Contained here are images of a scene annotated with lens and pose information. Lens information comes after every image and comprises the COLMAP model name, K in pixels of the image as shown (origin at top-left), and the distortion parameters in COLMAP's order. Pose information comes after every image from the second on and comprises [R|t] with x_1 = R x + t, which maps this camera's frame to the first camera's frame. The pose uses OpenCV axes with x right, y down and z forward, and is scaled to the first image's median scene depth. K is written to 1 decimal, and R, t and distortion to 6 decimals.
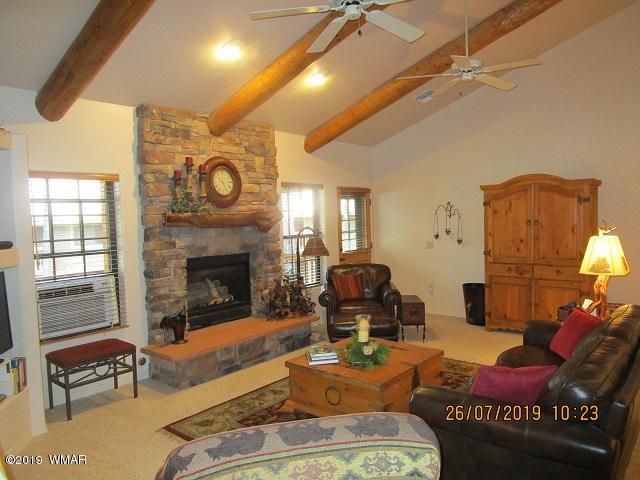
lens RADIAL K [[456.9, 0, 321.9], [0, 456.9, 240.8], [0, 0, 1]] dist [-0.029042, 0.005567]
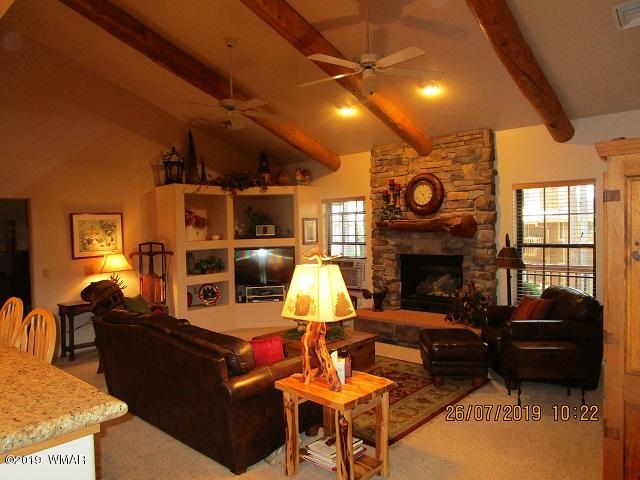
lens RADIAL K [[456.9, 0, 320.7], [0, 456.9, 240.3], [0, 0, 1]] dist [-0.029042, 0.005567]
pose [[-0.034532, 0.058281, -0.997703, 1.014720], [-0.030311, 0.997778, 0.059334, -0.071354], [0.998944, 0.032290, -0.032688, 0.786517]]
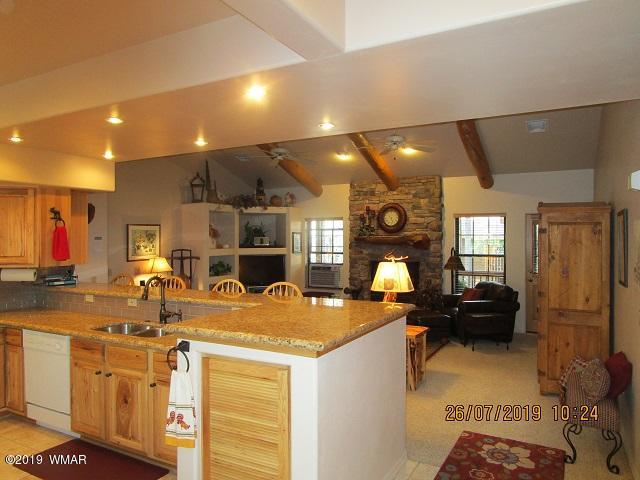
lens RADIAL K [[456.9, 0, 321.5], [0, 456.9, 235.2], [0, 0, 1]] dist [-0.029042, 0.005567]
pose [[0.207476, 0.023934, -0.977947, 1.402805], [-0.058846, 0.998196, 0.011945, -0.070842], [0.976469, 0.055070, 0.208510, 0.405986]]
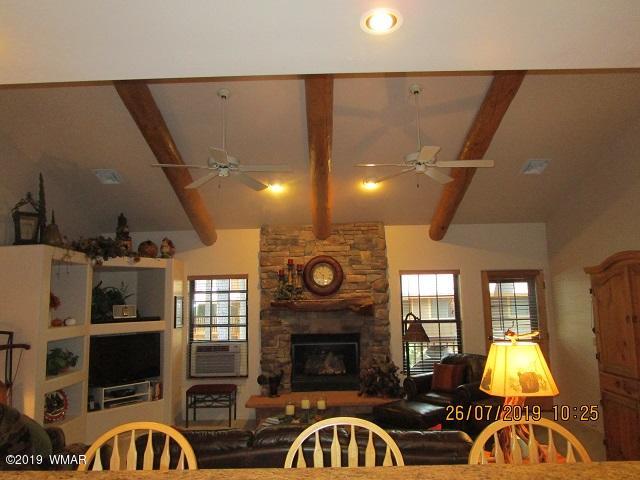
lens RADIAL K [[456.9, 0, 319.4], [0, 456.9, 240.0], [0, 0, 1]] dist [-0.029042, 0.005567]
pose [[0.636892, -0.082127, -0.766567, 0.770642], [-0.039937, 0.989460, -0.139188, -0.049400], [0.769918, 0.119262, 0.626899, 0.186244]]
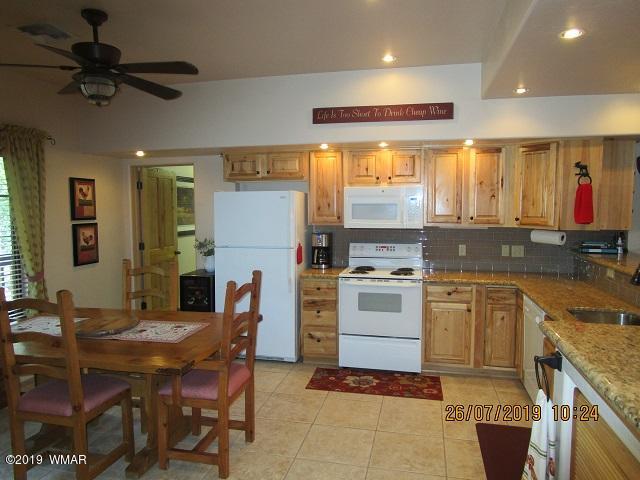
lens RADIAL K [[456.9, 0, 316.8], [0, 456.9, 238.3], [0, 0, 1]] dist [-0.029042, 0.005567]
pose [[-0.892568, 0.065254, -0.446166, 1.140483], [0.000425, 0.989595, 0.143883, -0.065193], [0.450912, 0.128236, -0.883308, 0.580806]]
